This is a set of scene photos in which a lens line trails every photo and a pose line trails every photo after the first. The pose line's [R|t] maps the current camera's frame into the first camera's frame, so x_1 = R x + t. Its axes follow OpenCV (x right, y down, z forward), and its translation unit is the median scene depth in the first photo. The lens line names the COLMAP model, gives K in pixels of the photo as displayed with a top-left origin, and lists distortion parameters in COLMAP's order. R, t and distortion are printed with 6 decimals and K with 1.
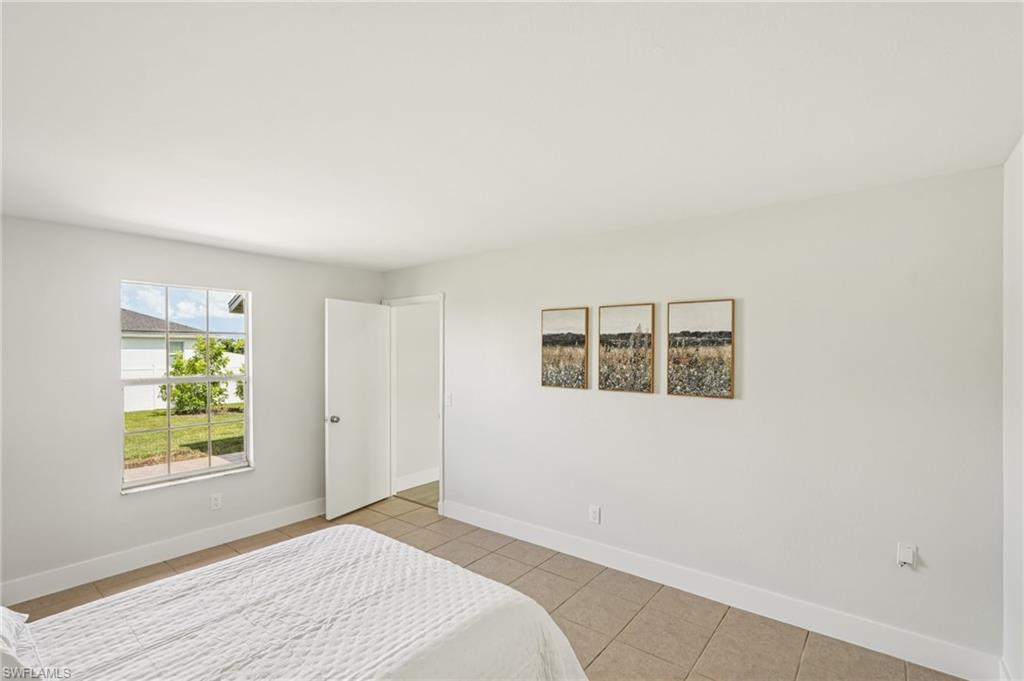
lens RADIAL K [[458.7, 0, 523.5], [0, 458.7, 358.9], [0, 0, 1]] dist [-0.006159, 0.002976]
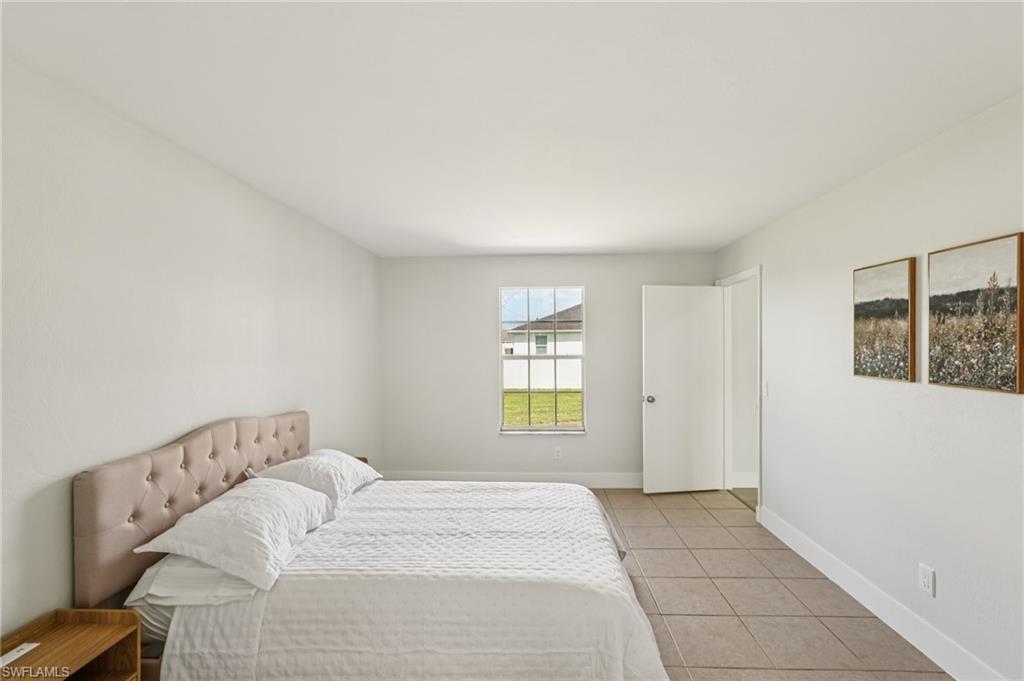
lens RADIAL K [[458.7, 0, 514.0], [0, 458.7, 345.2], [0, 0, 1]] dist [-0.006159, 0.002976]
pose [[0.591582, -0.002180, -0.806242, 0.324429], [-0.004966, 0.999968, -0.006347, 0.020131], [0.806230, 0.007759, 0.591552, 0.155110]]
